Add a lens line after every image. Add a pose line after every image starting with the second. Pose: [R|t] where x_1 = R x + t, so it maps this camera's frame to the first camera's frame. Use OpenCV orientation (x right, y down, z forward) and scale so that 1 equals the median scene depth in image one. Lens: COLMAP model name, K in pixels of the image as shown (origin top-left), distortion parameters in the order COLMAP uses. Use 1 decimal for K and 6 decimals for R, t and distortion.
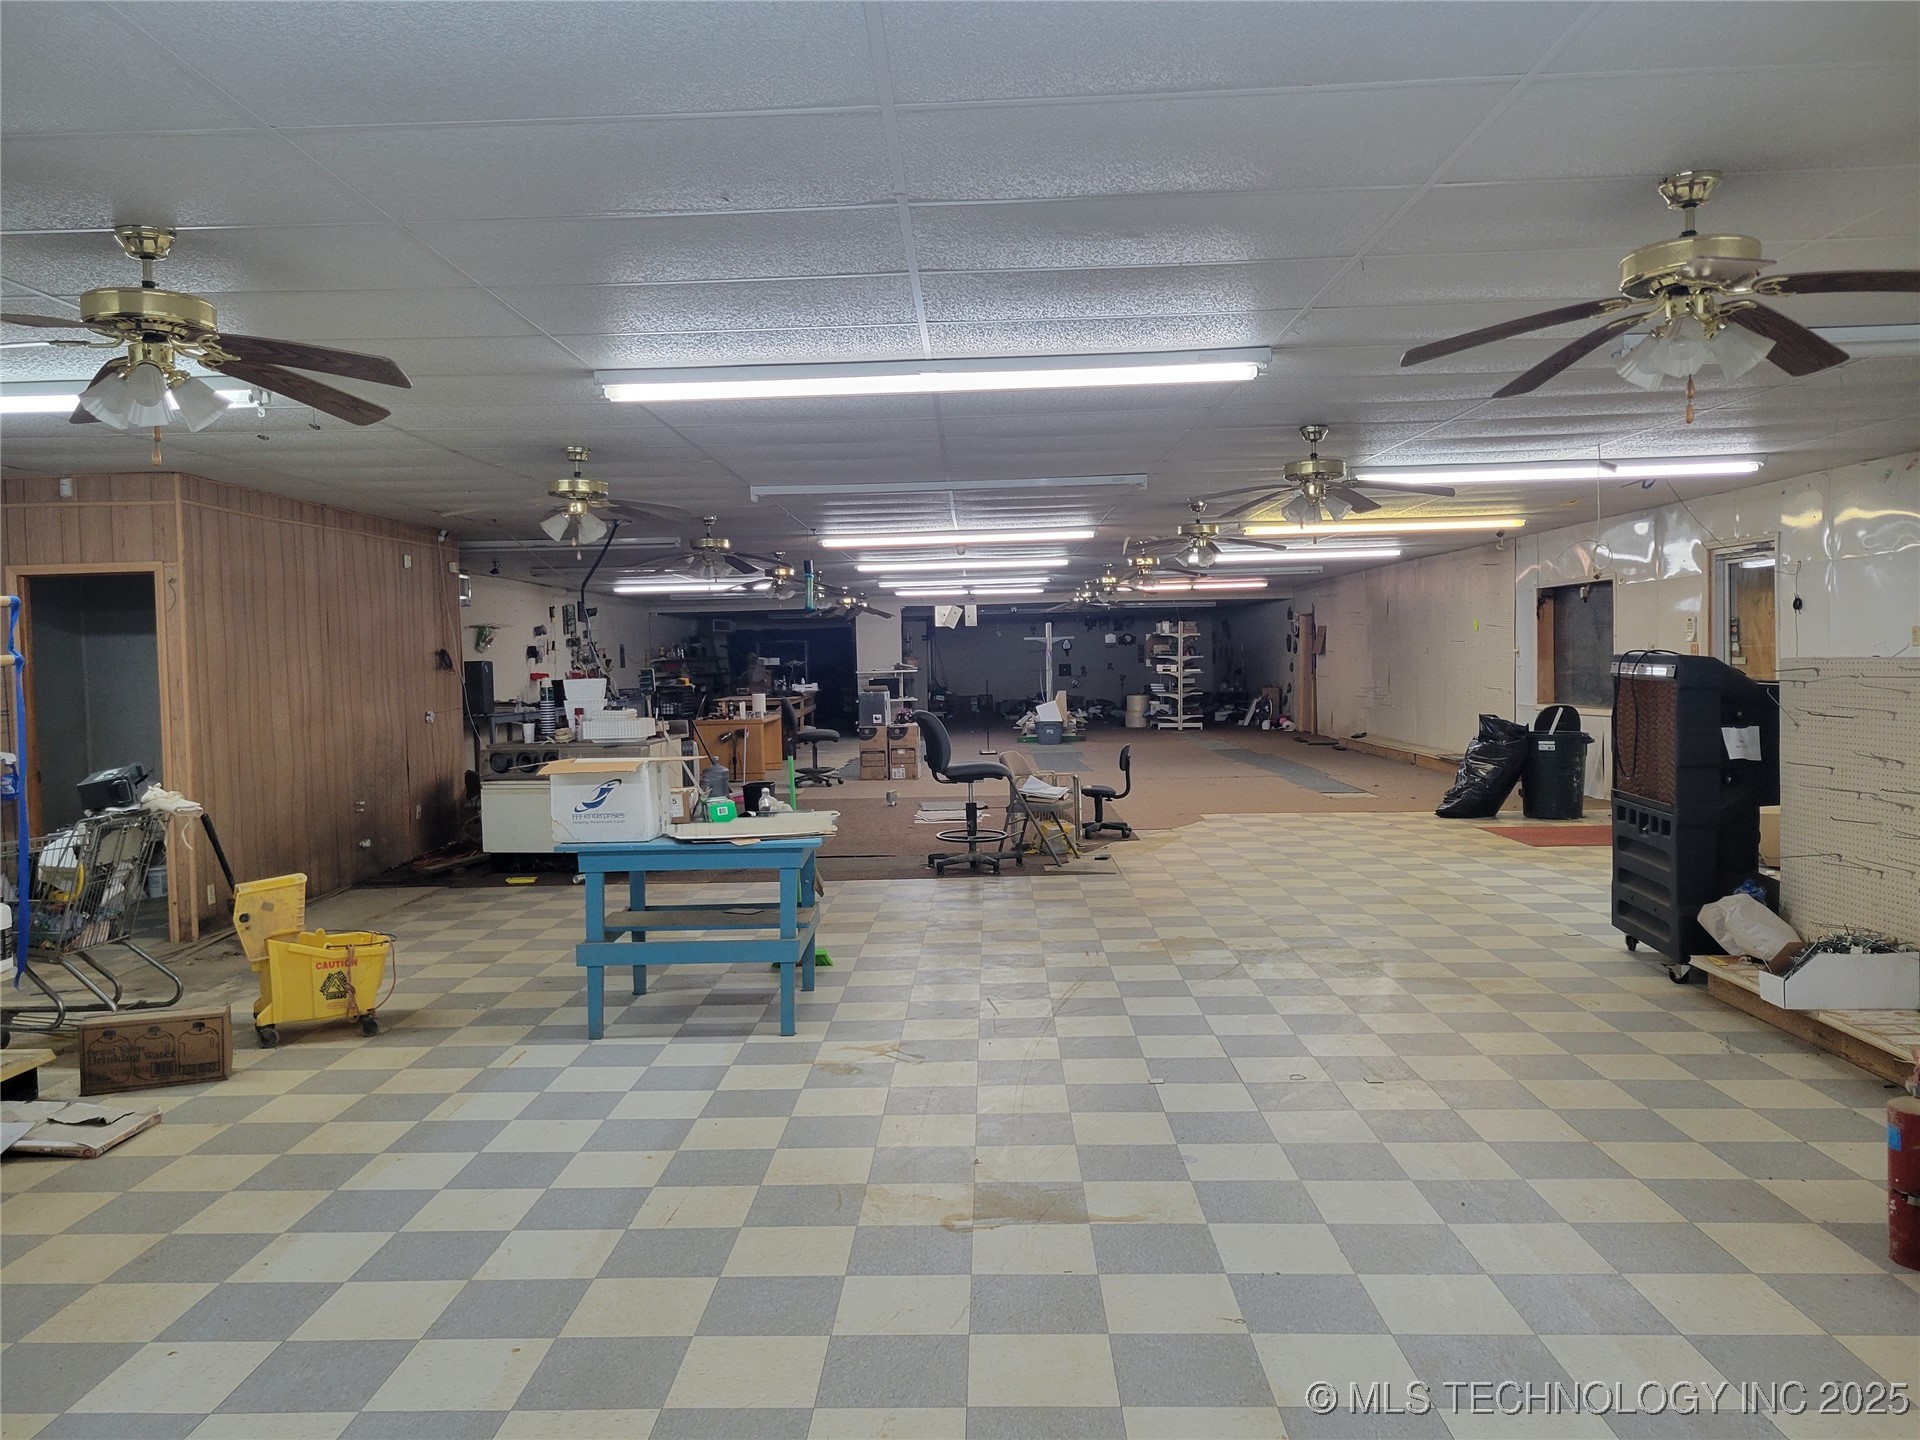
lens RADIAL K [[1443.9, 0, 945.7], [0, 1443.9, 717.4], [0, 0, 1]] dist [0.037239, -0.010729]
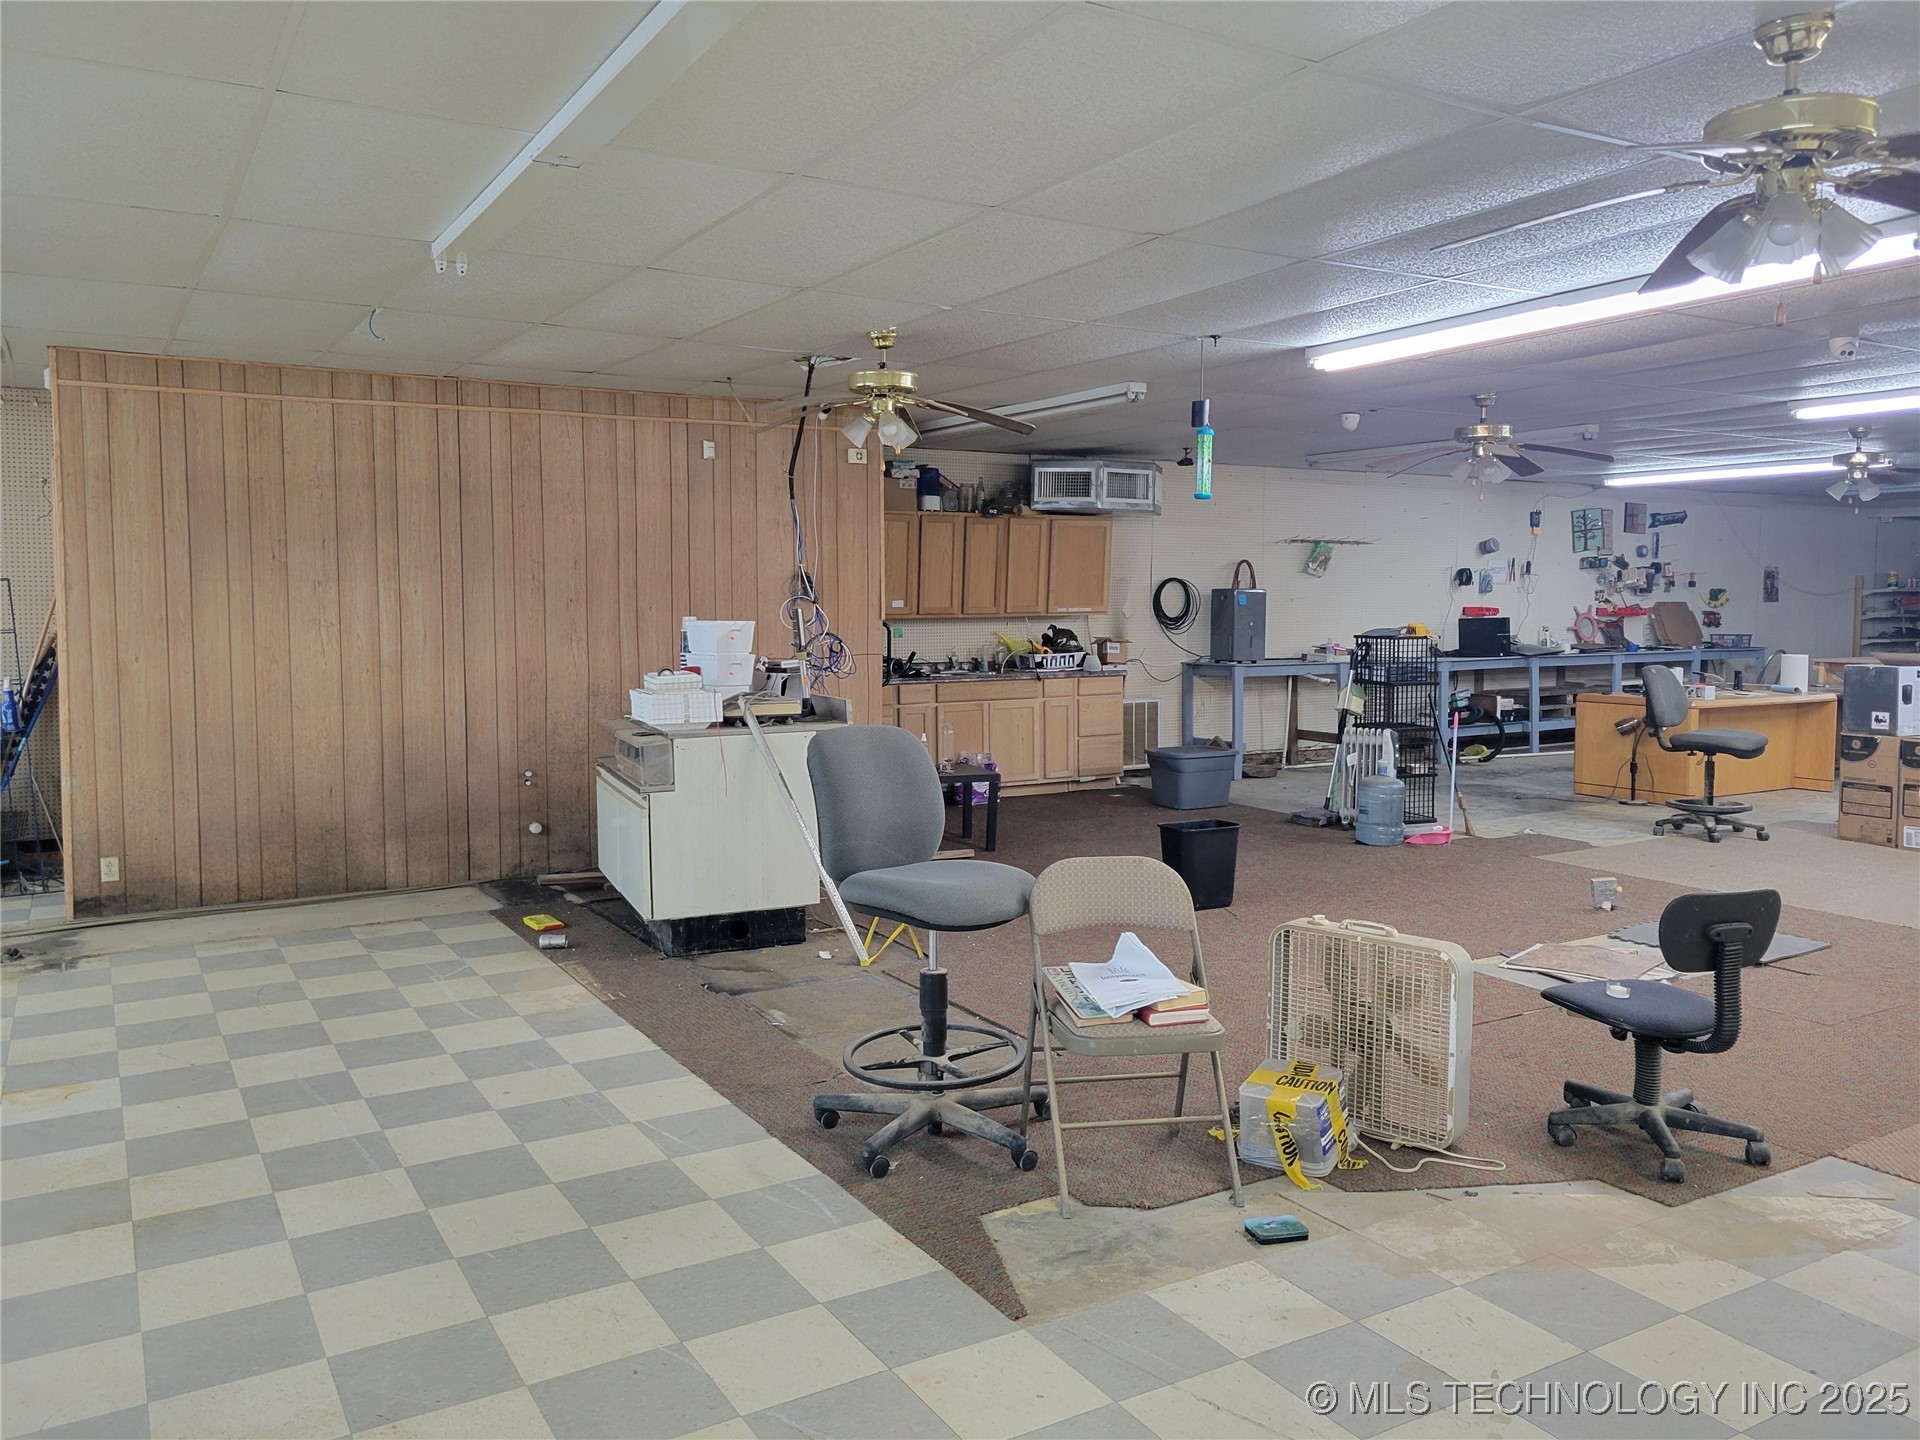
lens RADIAL K [[1443.9, 0, 932.0], [0, 1443.9, 691.7], [0, 0, 1]] dist [0.037239, -0.010729]
pose [[0.524683, 0.078493, -0.847671, 0.165844], [-0.047567, 0.996888, 0.062868, -0.020169], [0.849967, 0.007336, 0.526784, 0.382589]]
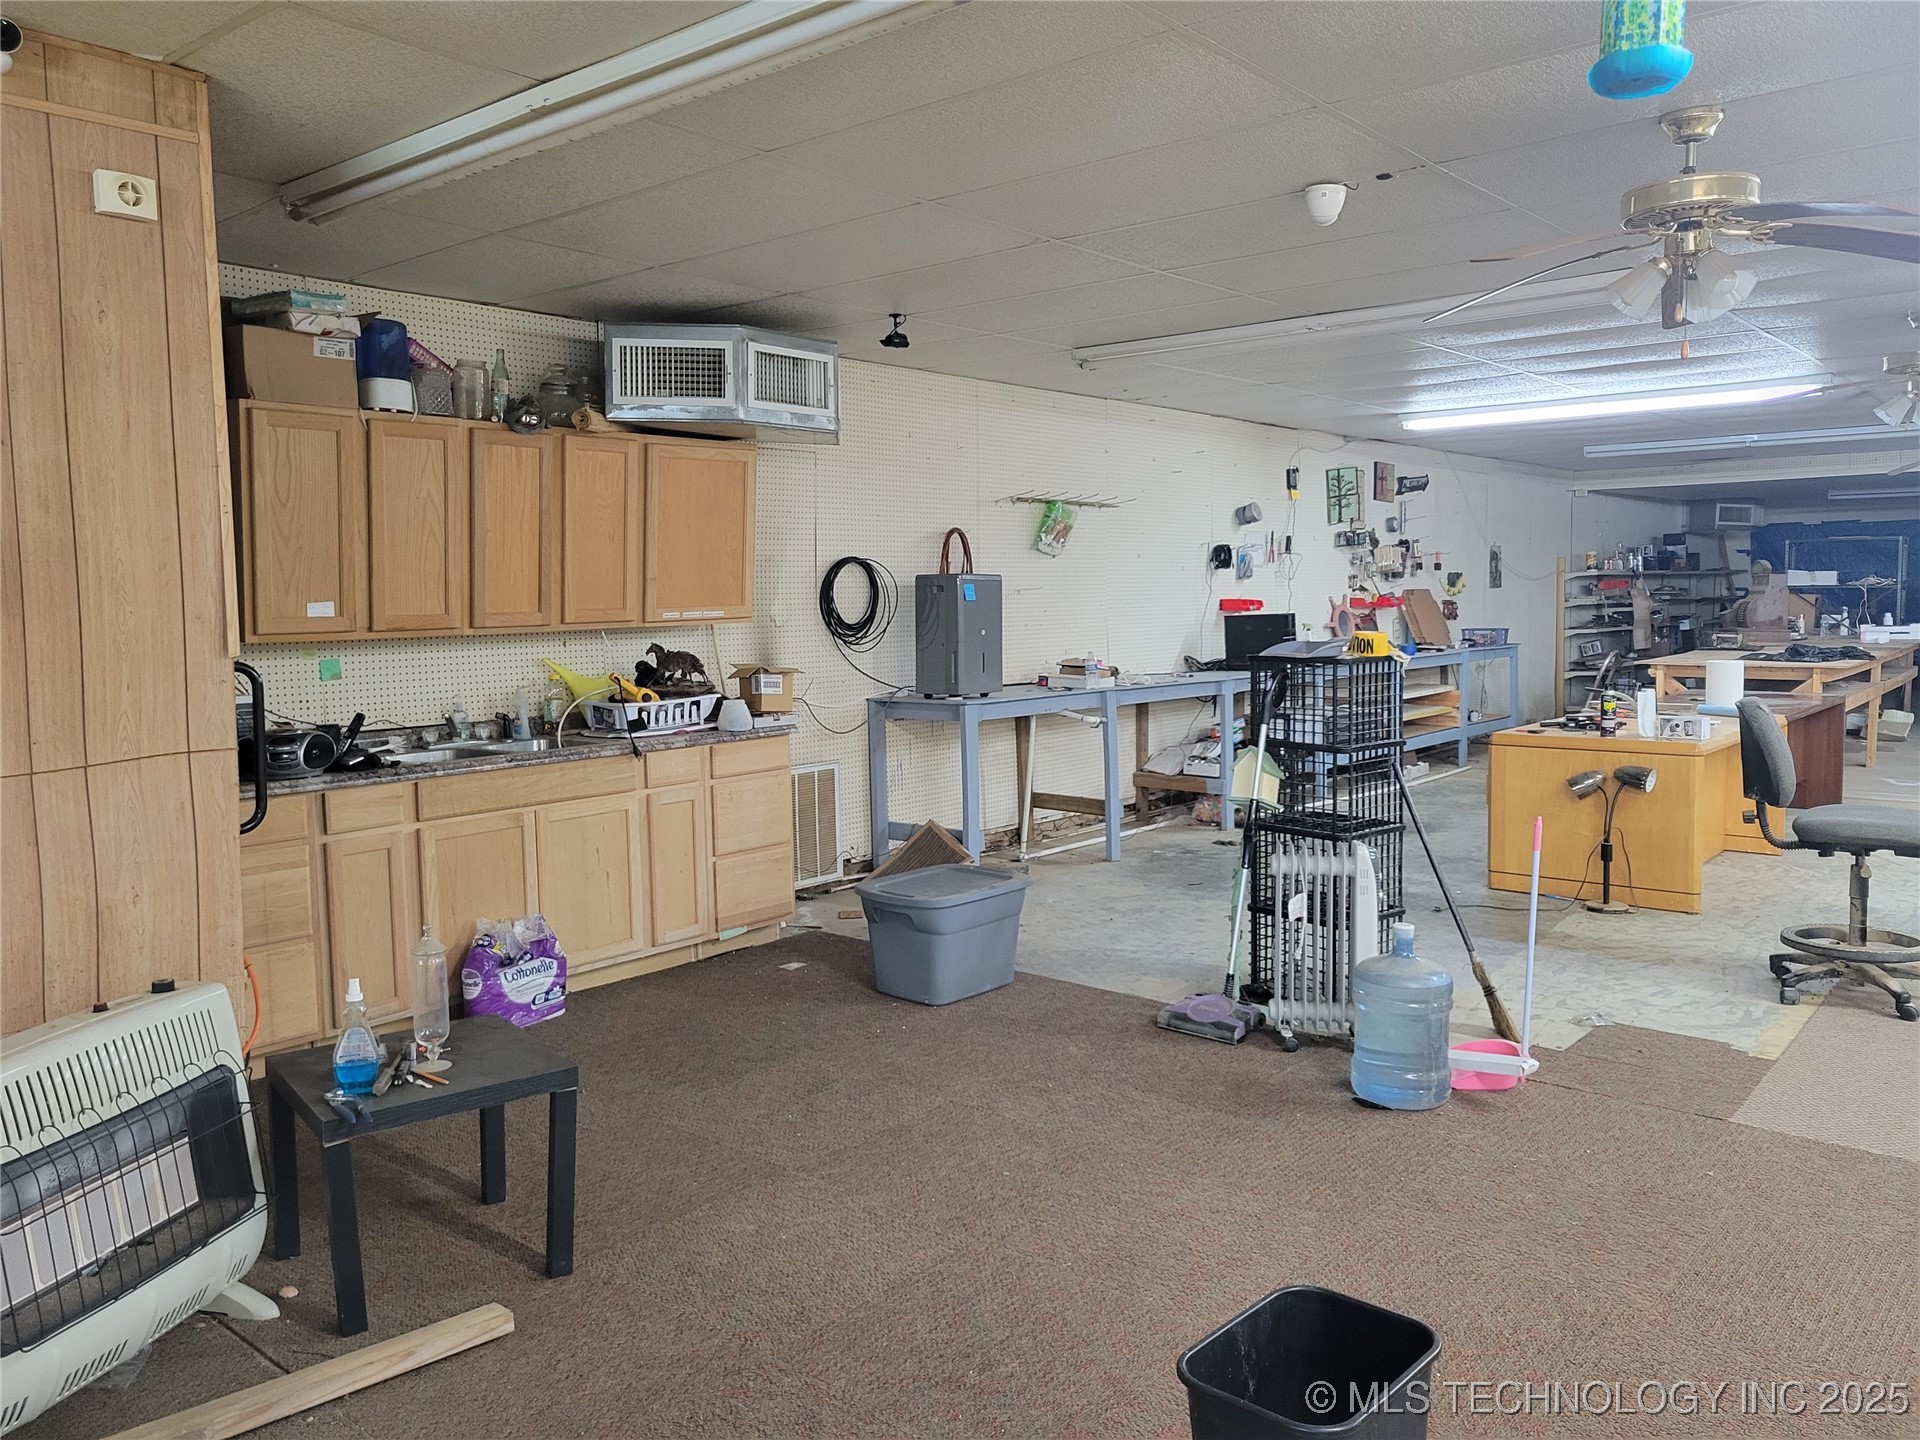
lens RADIAL K [[1443.9, 0, 965.6], [0, 1443.9, 686.3], [0, 0, 1]] dist [0.037239, -0.010729]
pose [[0.777568, 0.056415, -0.626263, -0.037438], [-0.032157, 0.998232, 0.049996, -0.021108], [0.627976, -0.018737, 0.778007, 0.517560]]
